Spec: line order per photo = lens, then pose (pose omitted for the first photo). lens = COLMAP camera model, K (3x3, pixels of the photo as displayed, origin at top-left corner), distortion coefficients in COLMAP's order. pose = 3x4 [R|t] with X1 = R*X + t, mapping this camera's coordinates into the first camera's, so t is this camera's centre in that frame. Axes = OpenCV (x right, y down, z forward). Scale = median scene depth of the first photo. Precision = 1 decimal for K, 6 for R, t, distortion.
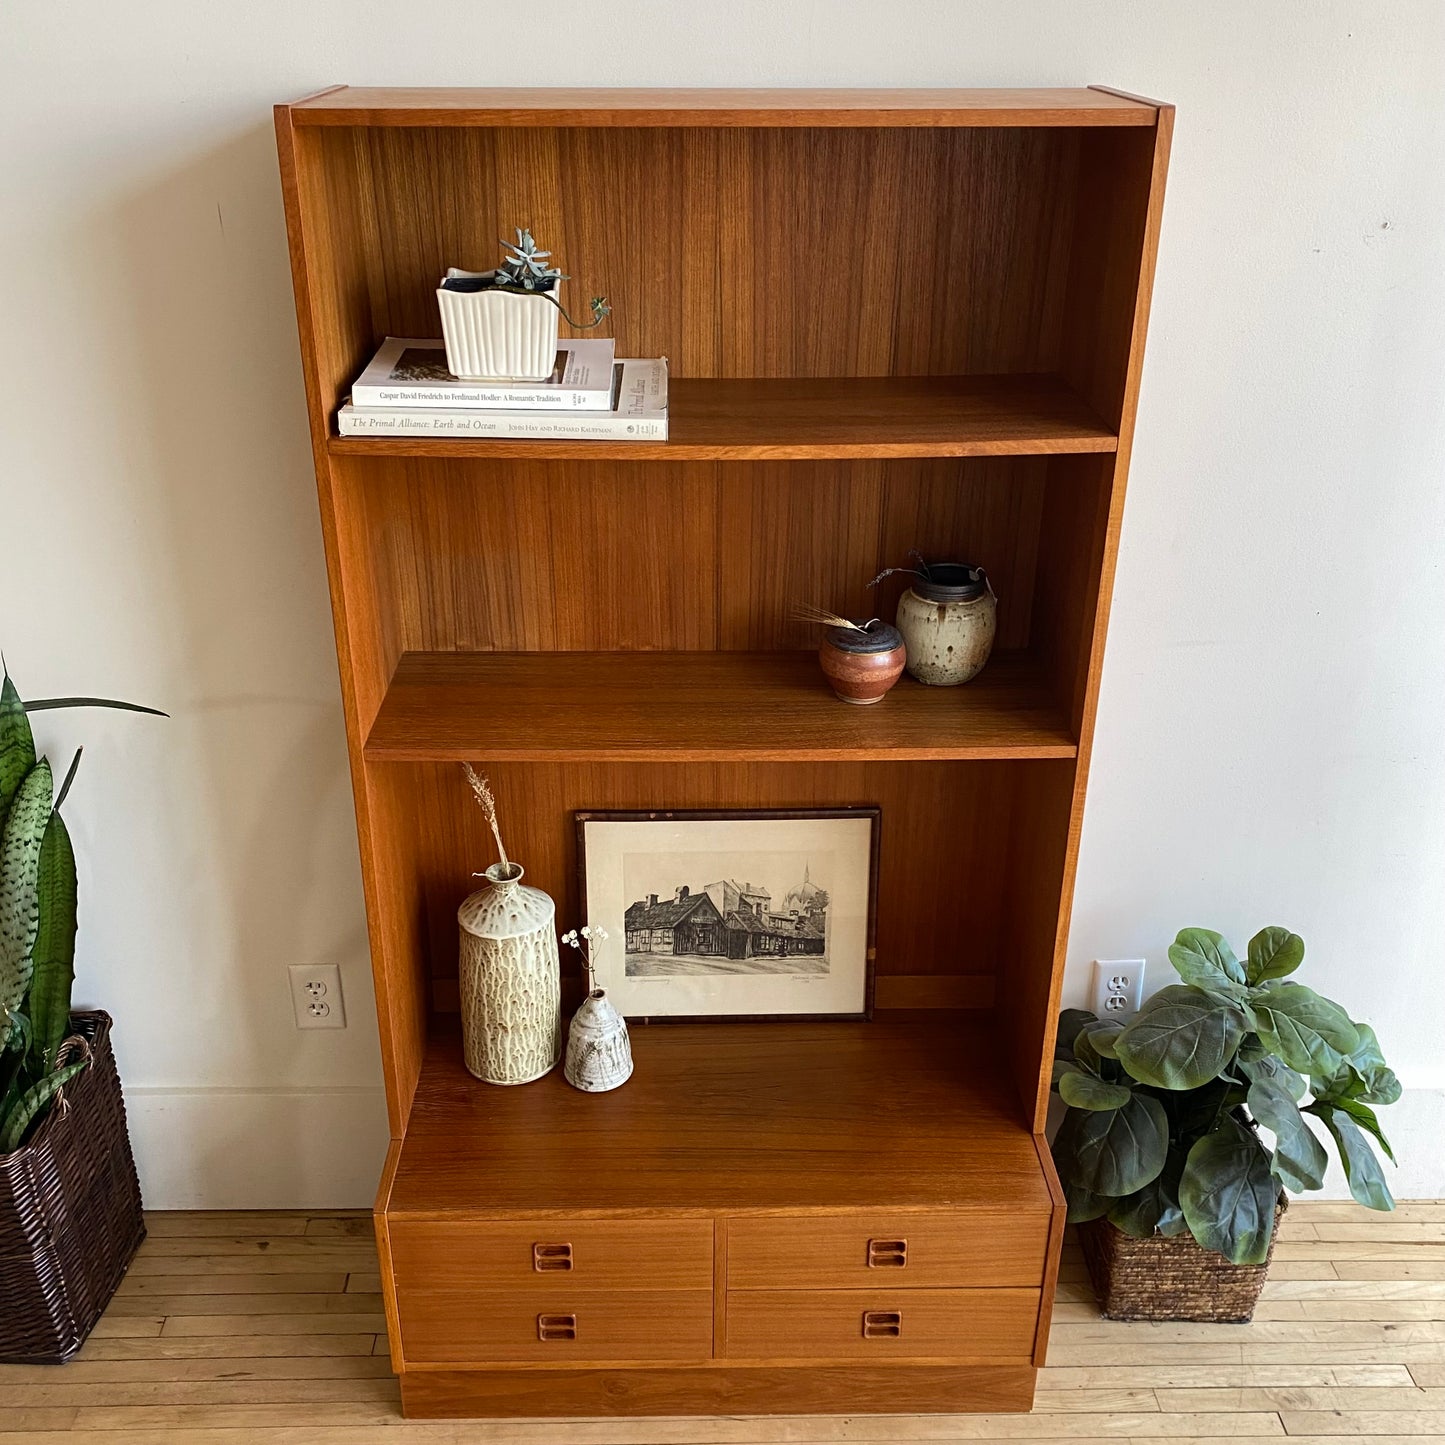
lens RADIAL K [[1497.1, 0, 714.3], [0, 1497.1, 711.5], [0, 0, 1]] dist [0.153971, -0.349694]
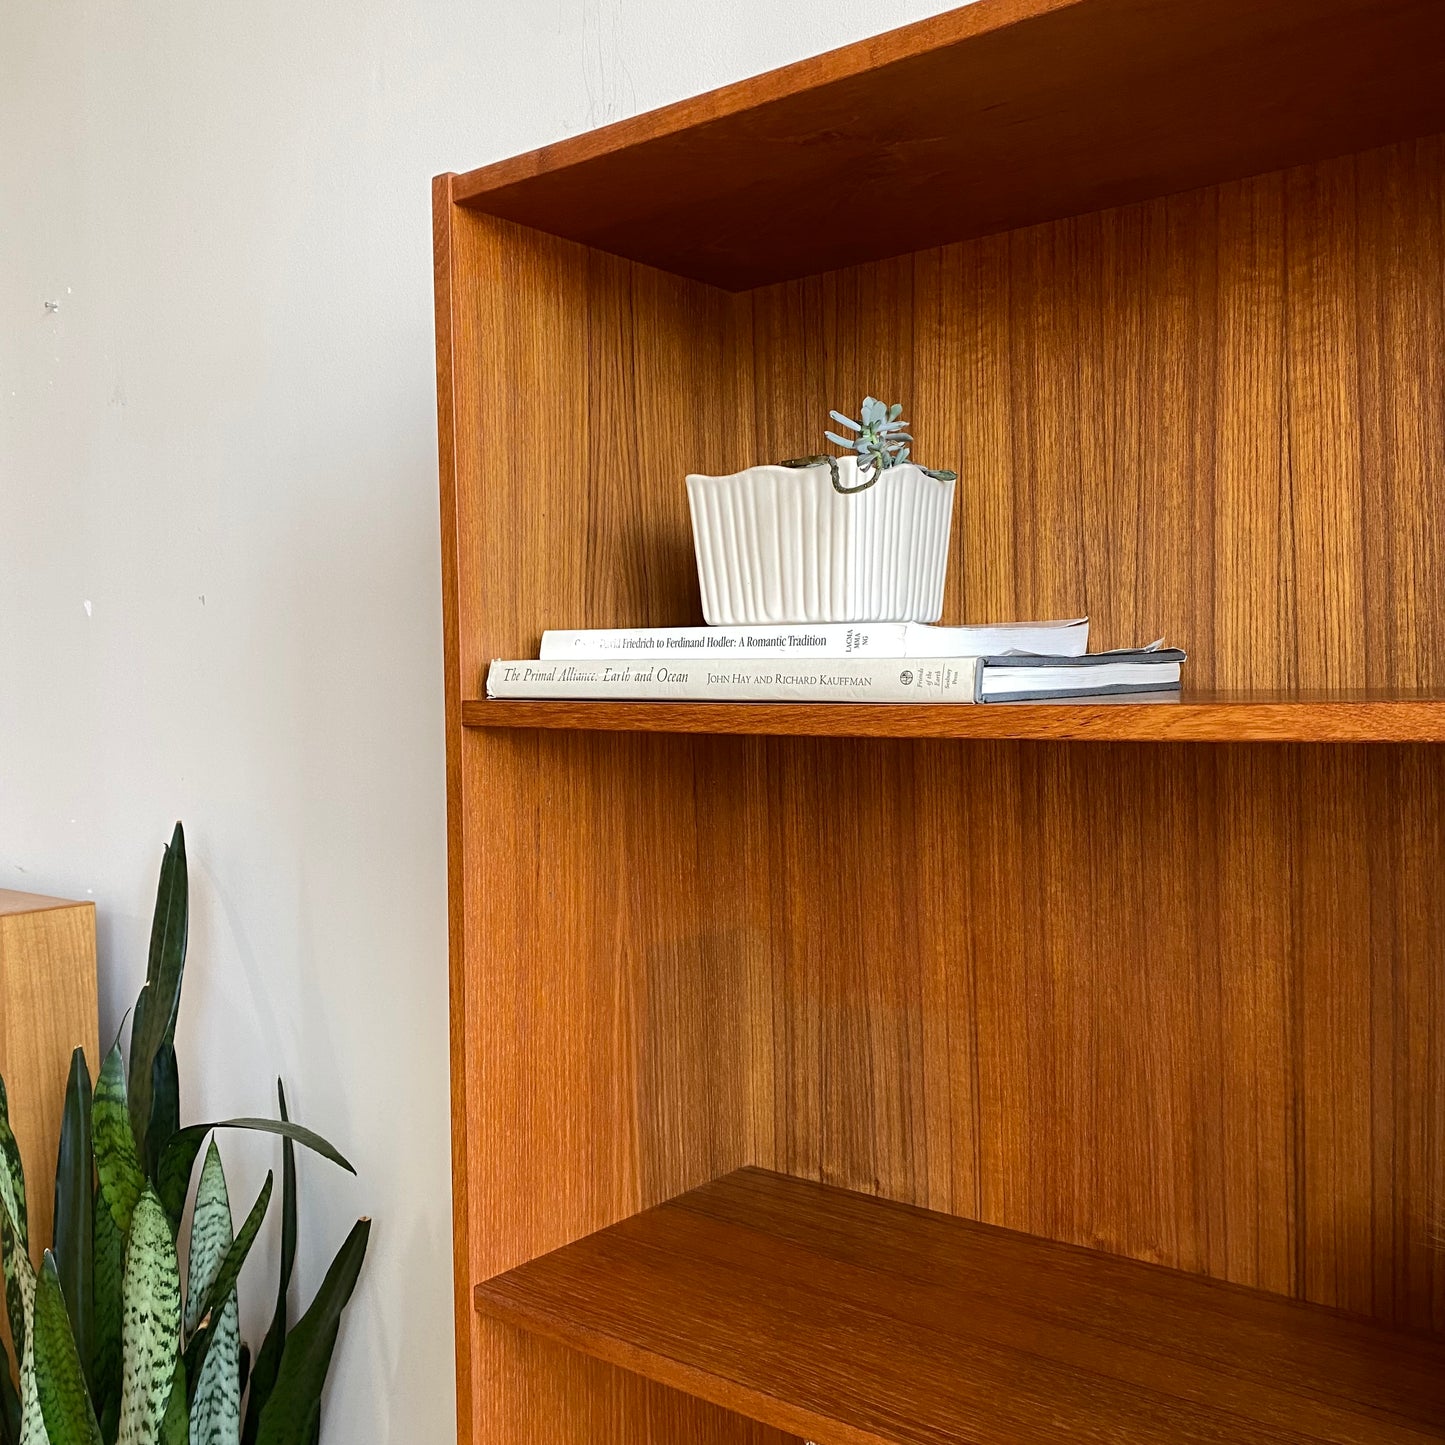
lens RADIAL K [[1497.1, 0, 714.3], [0, 1497.1, 711.5], [0, 0, 1]] dist [0.153971, -0.349694]
pose [[0.764006, -0.005443, -0.645186, 0.162884], [-0.264624, 0.909348, -0.321030, -0.008058], [0.588446, 0.416000, 0.693307, 0.512313]]
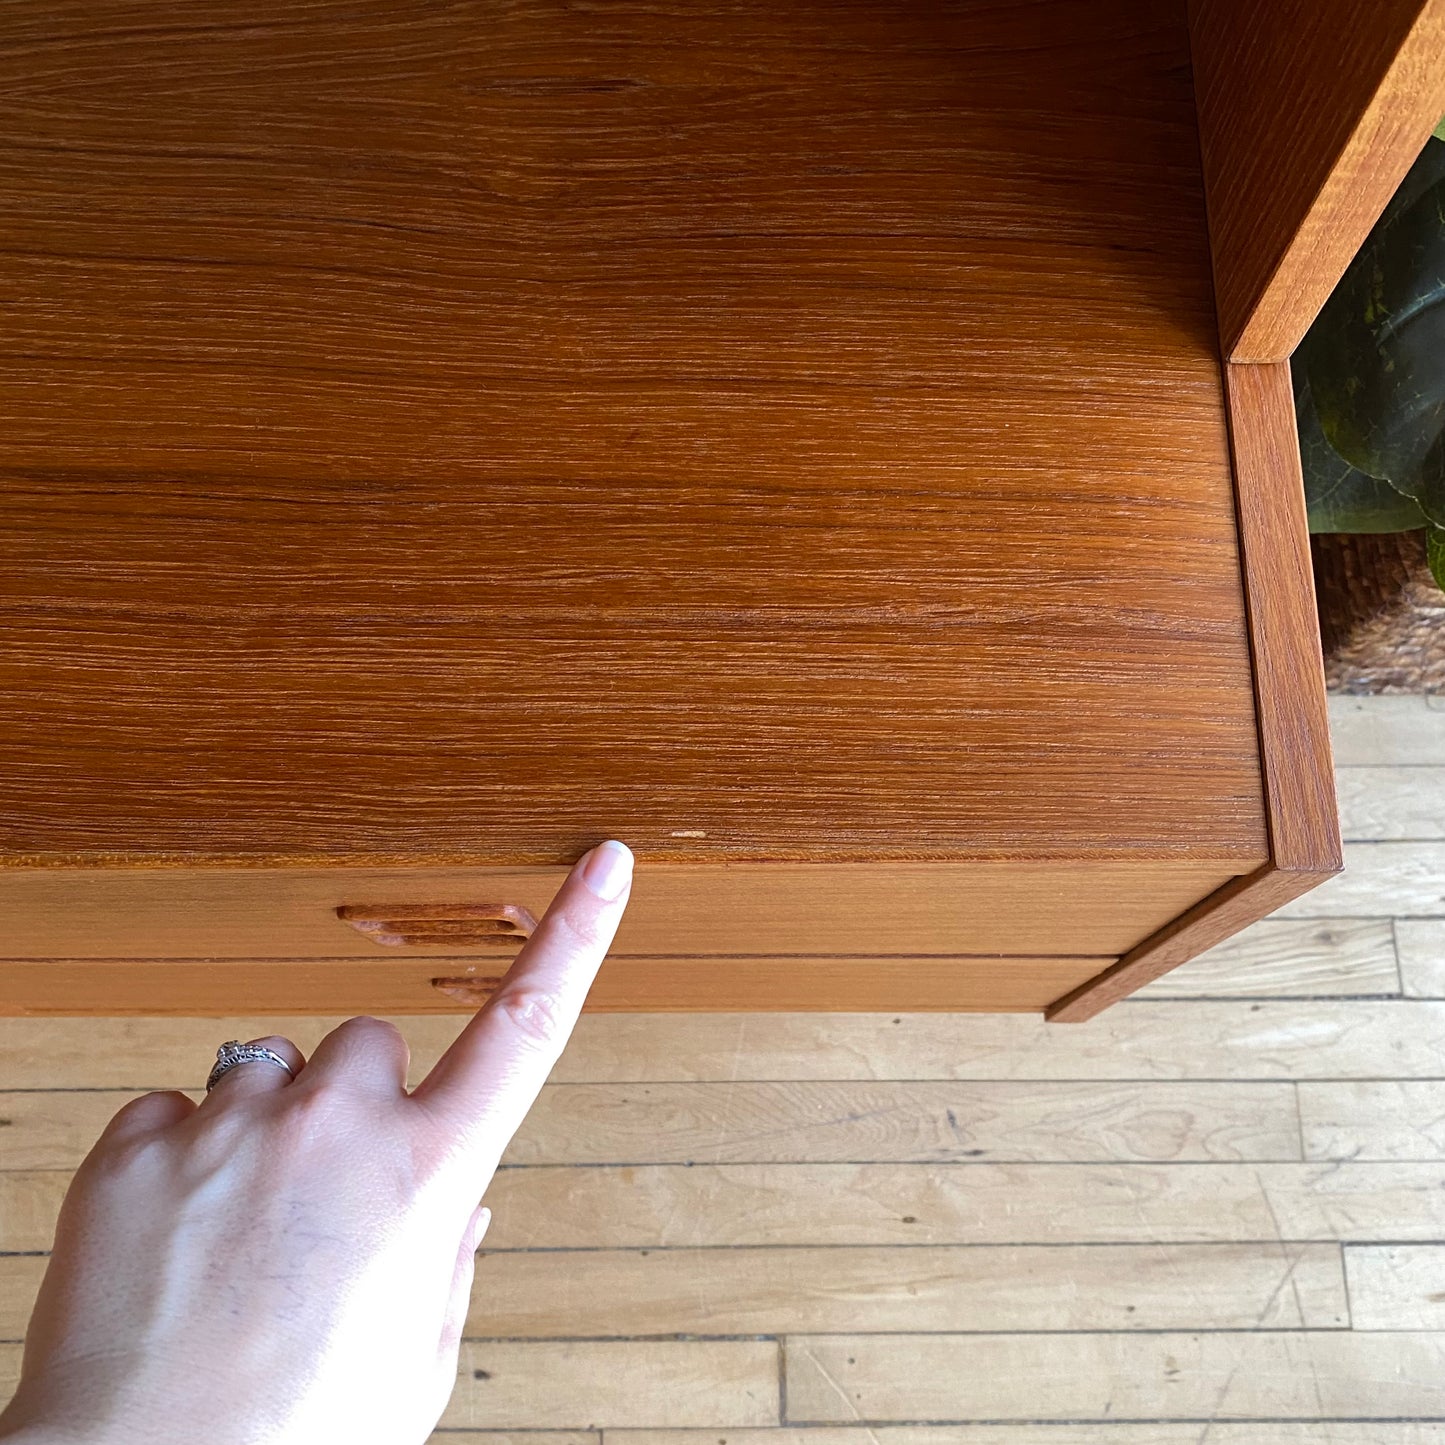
lens RADIAL K [[1532.6, 0, 737.8], [0, 1532.6, 790.3], [0, 0, 1]] dist [0.024467, -0.011029]
pose [[0.999767, 0.010713, -0.018735, 0.155068], [0.006970, 0.661301, 0.750088, 0.171876], [0.020426, -0.750044, 0.661072, 0.841564]]
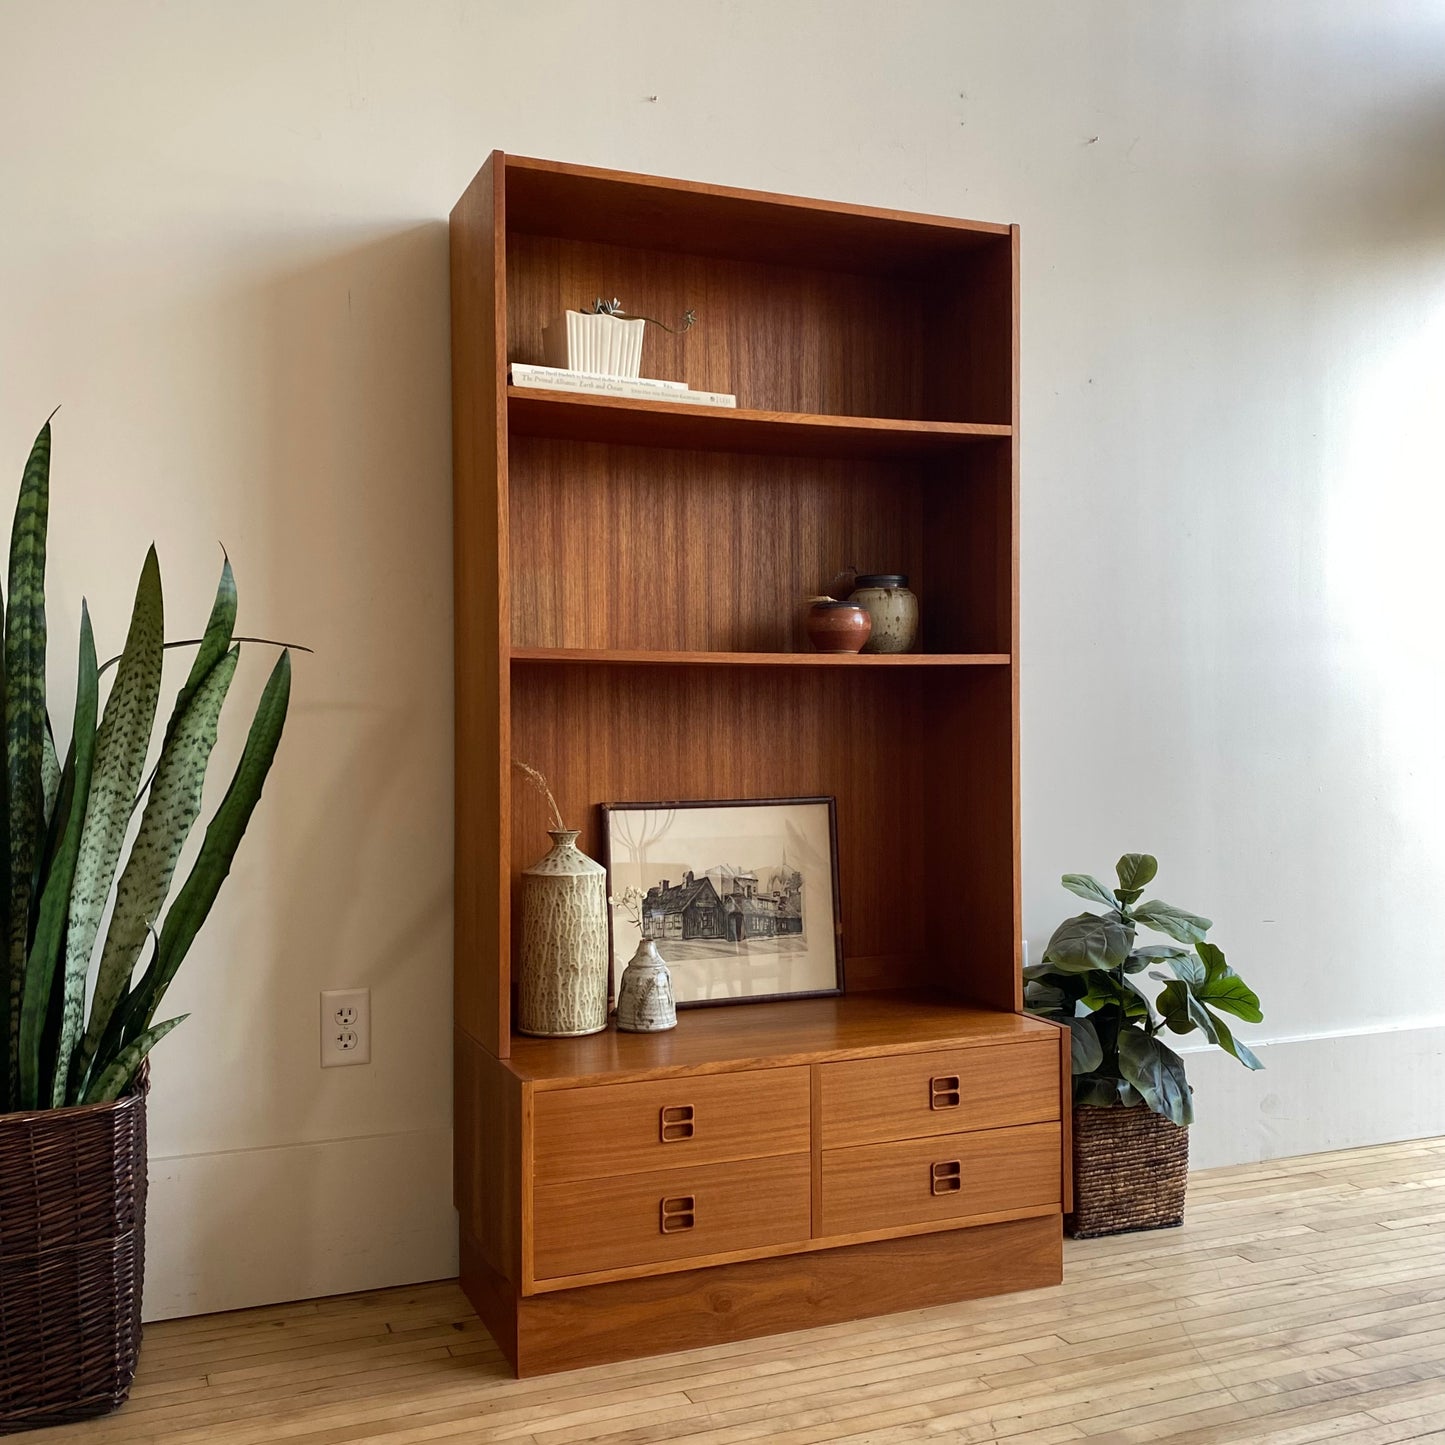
lens RADIAL K [[1494.3, 0, 723.0], [0, 1494.3, 724.7], [0, 0, 1]] dist [0.151377, -0.370883]
pose [[0.932316, -0.009735, 0.361513, -0.446725], [0.166921, 0.898371, -0.406285, 0.527698], [-0.320818, 0.439130, 0.839191, -0.040542]]
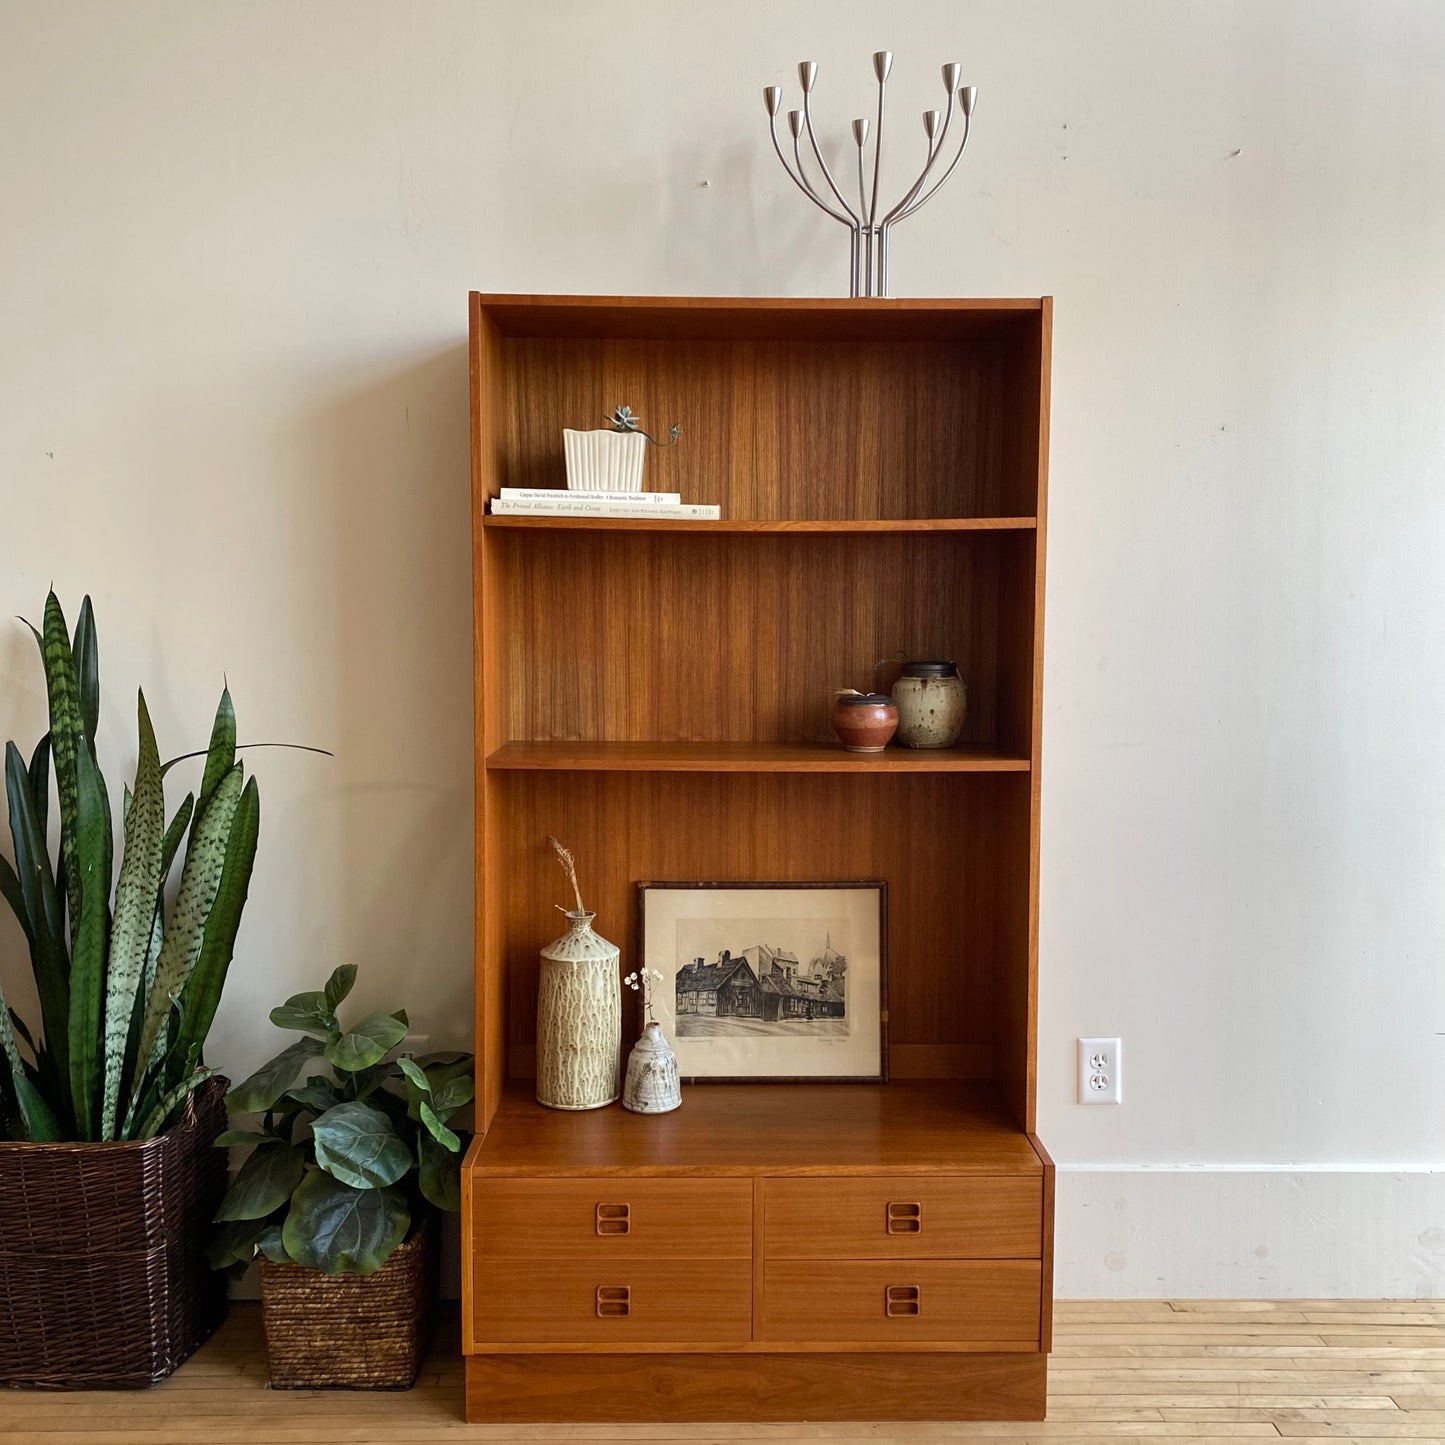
lens RADIAL K [[1494.3, 0, 730.5], [0, 1494.3, 717.4], [0, 0, 1]] dist [0.145204, -0.362569]
pose [[0.999987, 0.001002, -0.004962, -0.011573], [-0.002761, 0.929512, -0.368781, 0.413267], [0.004243, 0.368790, 0.929503, -0.197237]]
